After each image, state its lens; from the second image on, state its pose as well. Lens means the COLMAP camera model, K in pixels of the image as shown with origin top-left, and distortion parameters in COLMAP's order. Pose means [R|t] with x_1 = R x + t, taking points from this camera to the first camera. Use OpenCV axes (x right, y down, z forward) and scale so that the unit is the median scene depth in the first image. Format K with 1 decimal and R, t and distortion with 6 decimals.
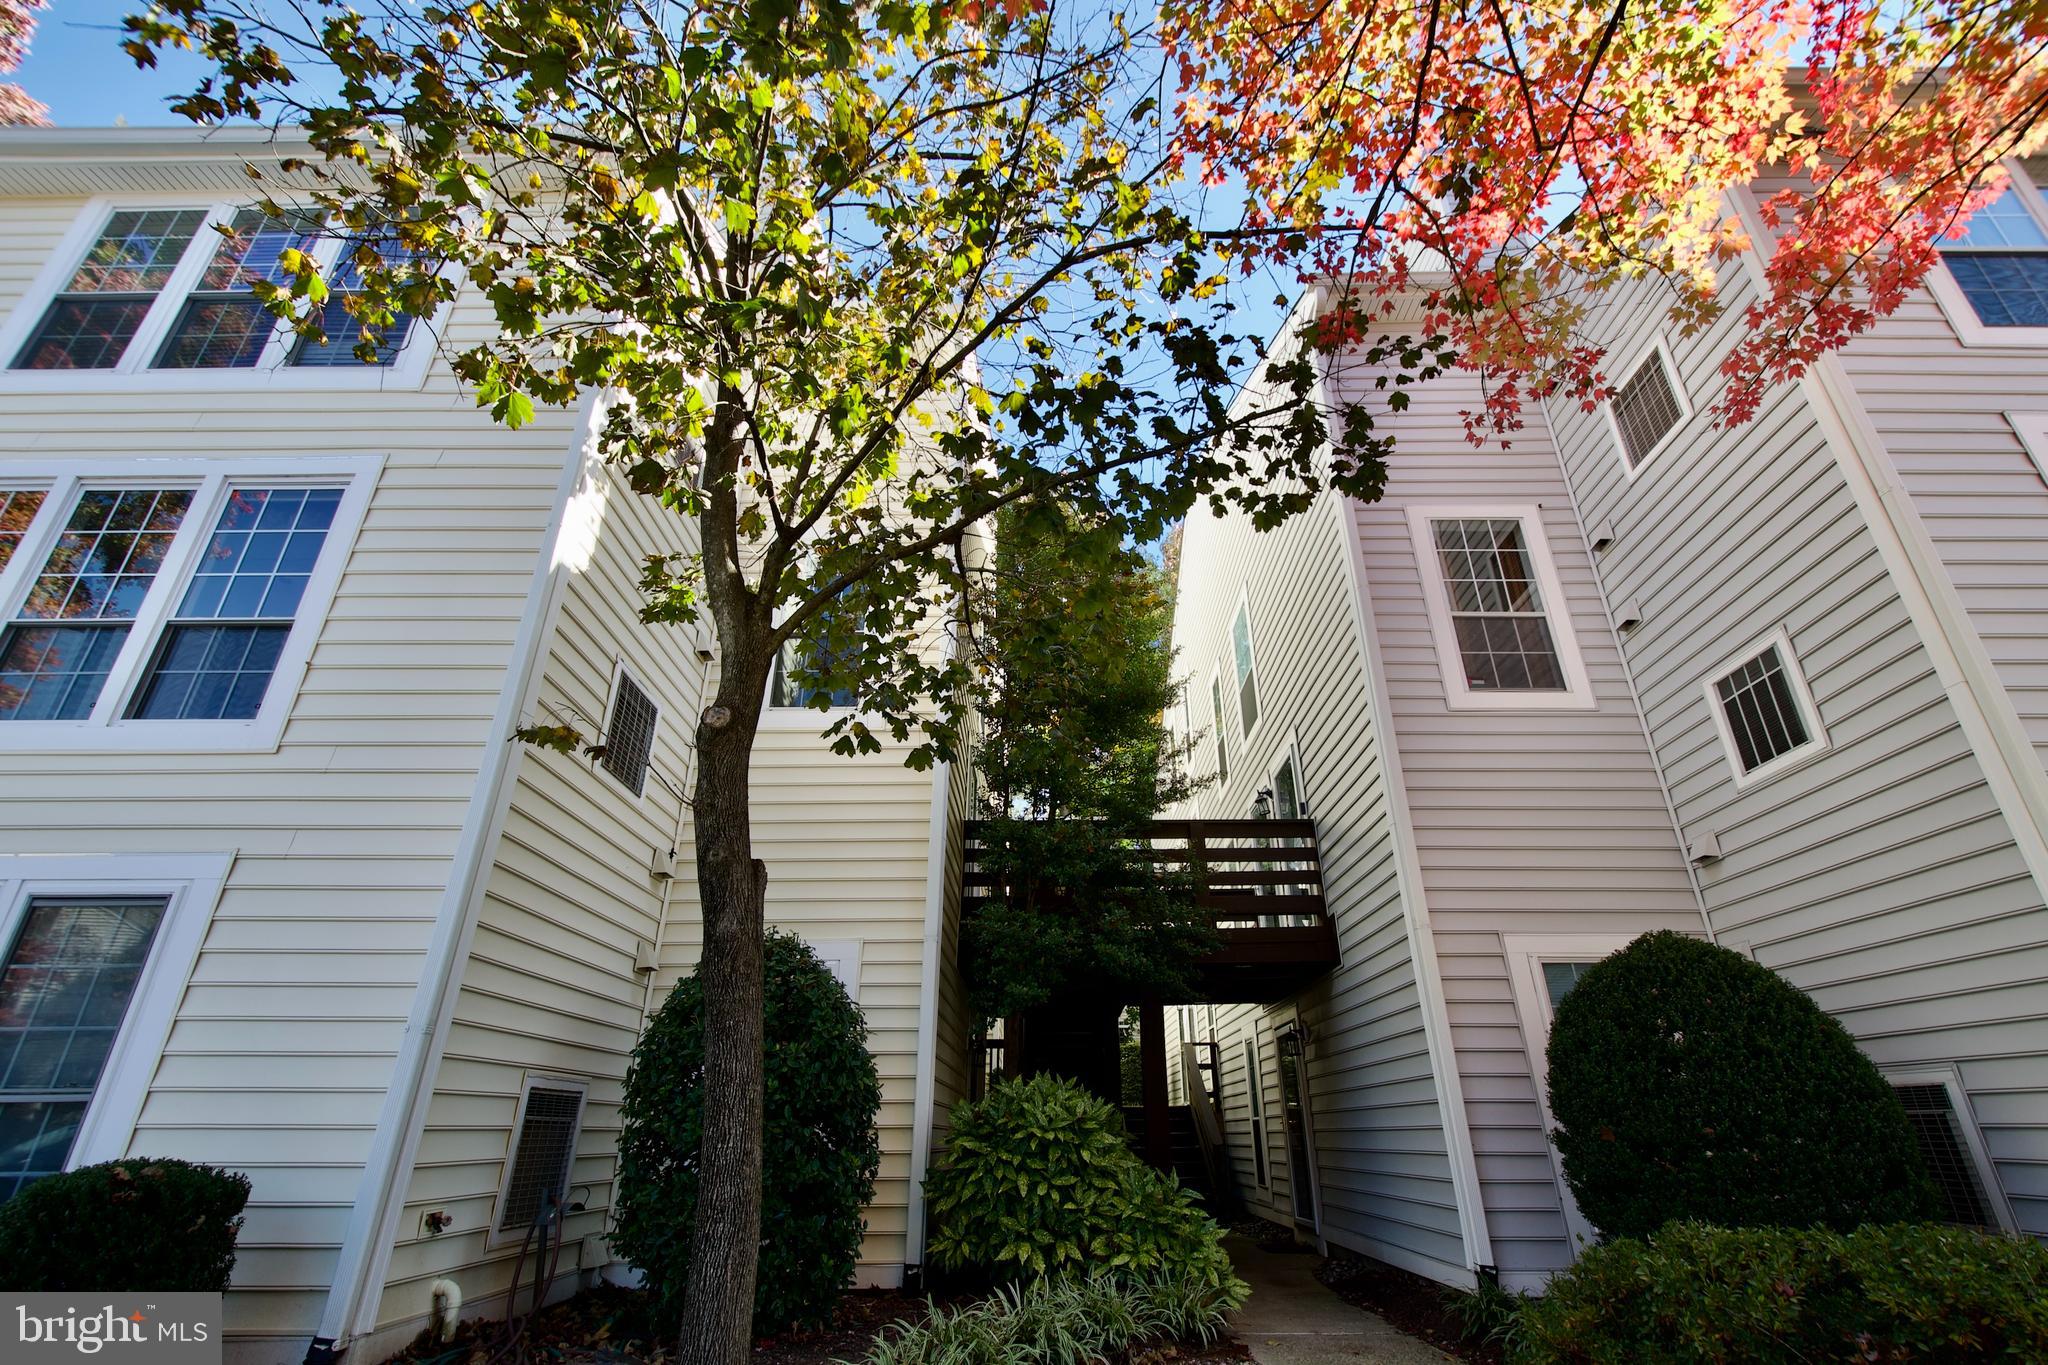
lens RADIAL K [[904.9, 0, 1030.8], [0, 904.9, 692.0], [0, 0, 1]] dist [-0.001841, -0.002647]
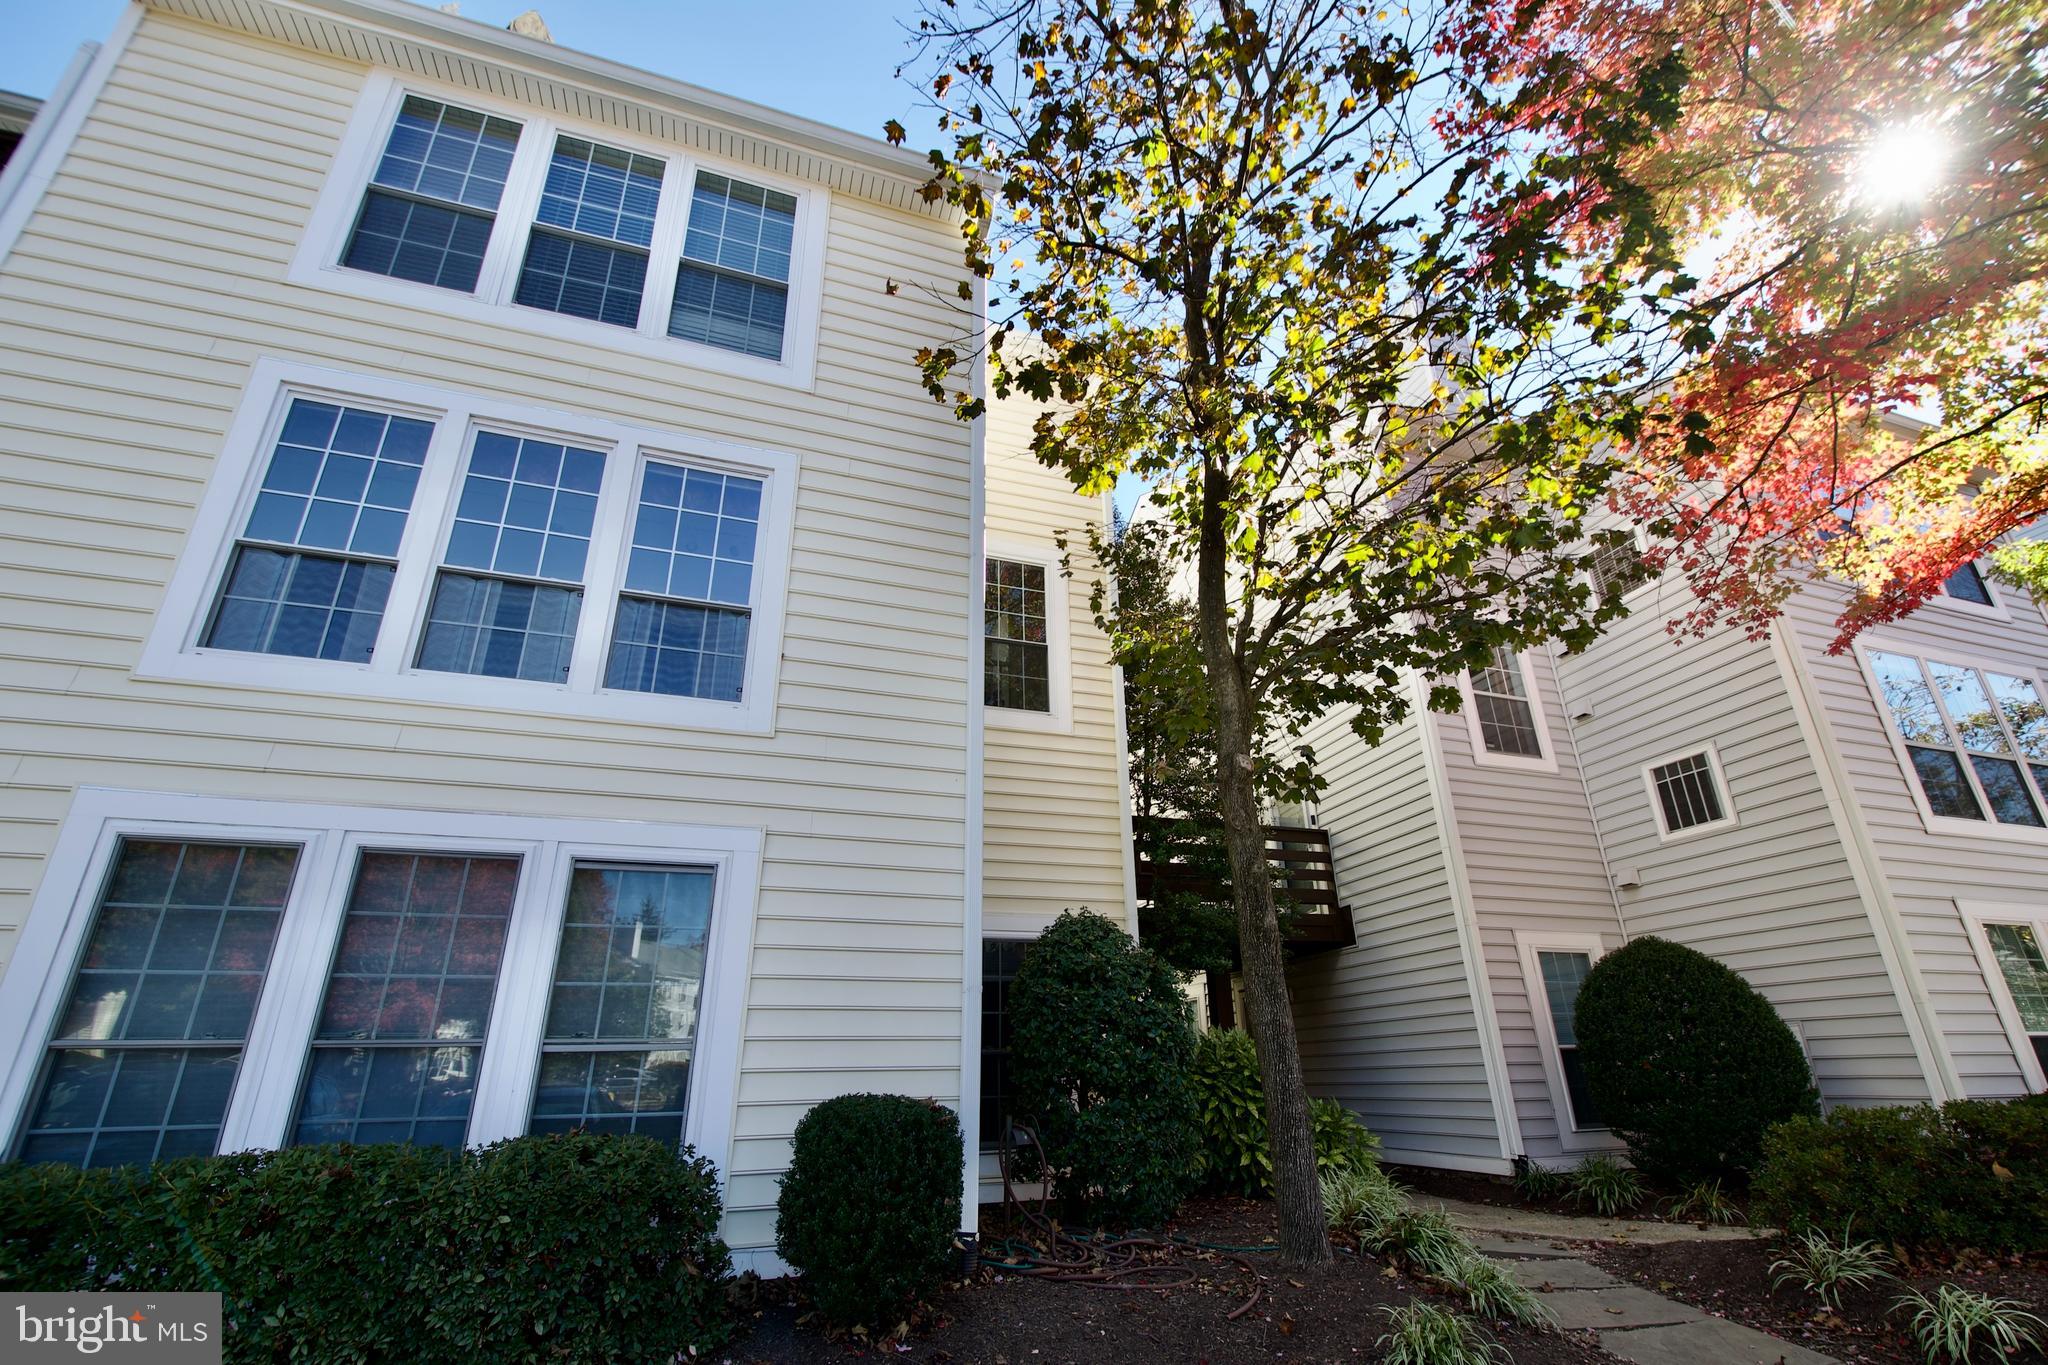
lens RADIAL K [[904.9, 0, 1018.8], [0, 904.9, 691.0], [0, 0, 1]] dist [-0.001841, -0.002647]
pose [[0.946517, 0.114345, 0.301714, -0.772122], [-0.127249, 0.991595, 0.023399, -0.044357], [-0.296502, -0.060541, 0.953111, -0.111077]]
